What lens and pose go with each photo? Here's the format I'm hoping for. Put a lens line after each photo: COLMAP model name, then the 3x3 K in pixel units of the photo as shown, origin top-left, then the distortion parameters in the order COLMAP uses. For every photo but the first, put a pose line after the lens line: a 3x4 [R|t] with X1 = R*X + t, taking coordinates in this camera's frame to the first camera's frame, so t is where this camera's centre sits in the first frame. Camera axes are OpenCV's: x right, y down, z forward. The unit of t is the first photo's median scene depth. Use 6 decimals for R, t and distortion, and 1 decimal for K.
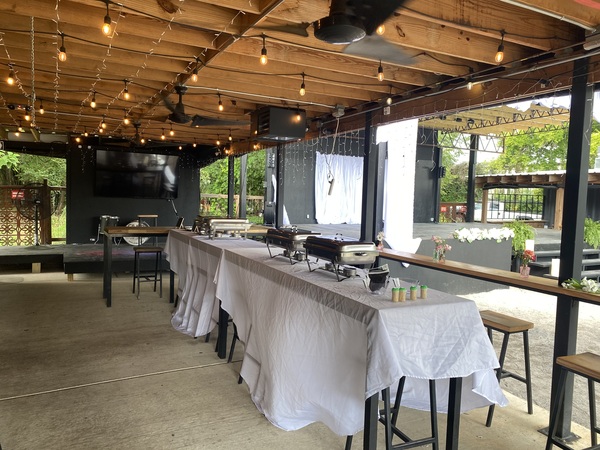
lens RADIAL K [[456.7, 0, 300.0], [0, 456.7, 225.0], [0, 0, 1]] dist [0.087228, -0.094510]
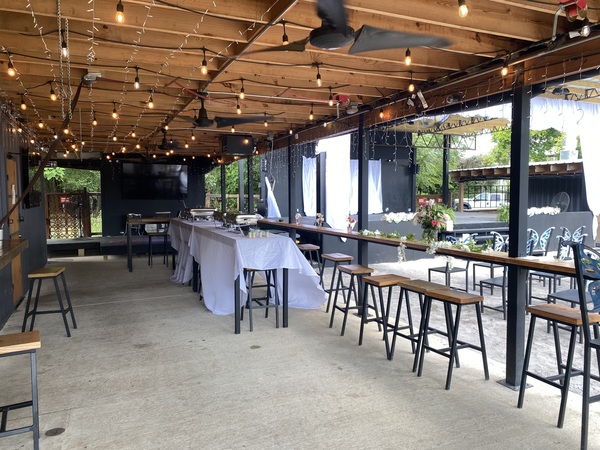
lens RADIAL K [[456.7, 0, 300.0], [0, 456.7, 225.0], [0, 0, 1]] dist [0.087228, -0.094510]
pose [[0.997419, -0.030449, -0.065026, 0.135955], [0.030535, 0.999534, 0.000322, 0.025915], [0.064986, -0.002307, 0.997883, -0.261663]]
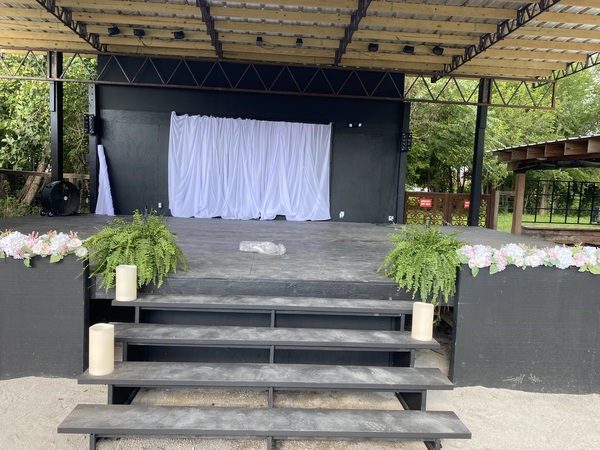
lens RADIAL K [[456.7, 0, 300.0], [0, 456.7, 225.0], [0, 0, 1]] dist [0.087228, -0.094510]
pose [[0.912382, 0.041160, -0.407265, 0.674314], [-0.040925, 0.999119, 0.009293, -0.006263], [0.407289, 0.008188, 0.913263, 0.593079]]
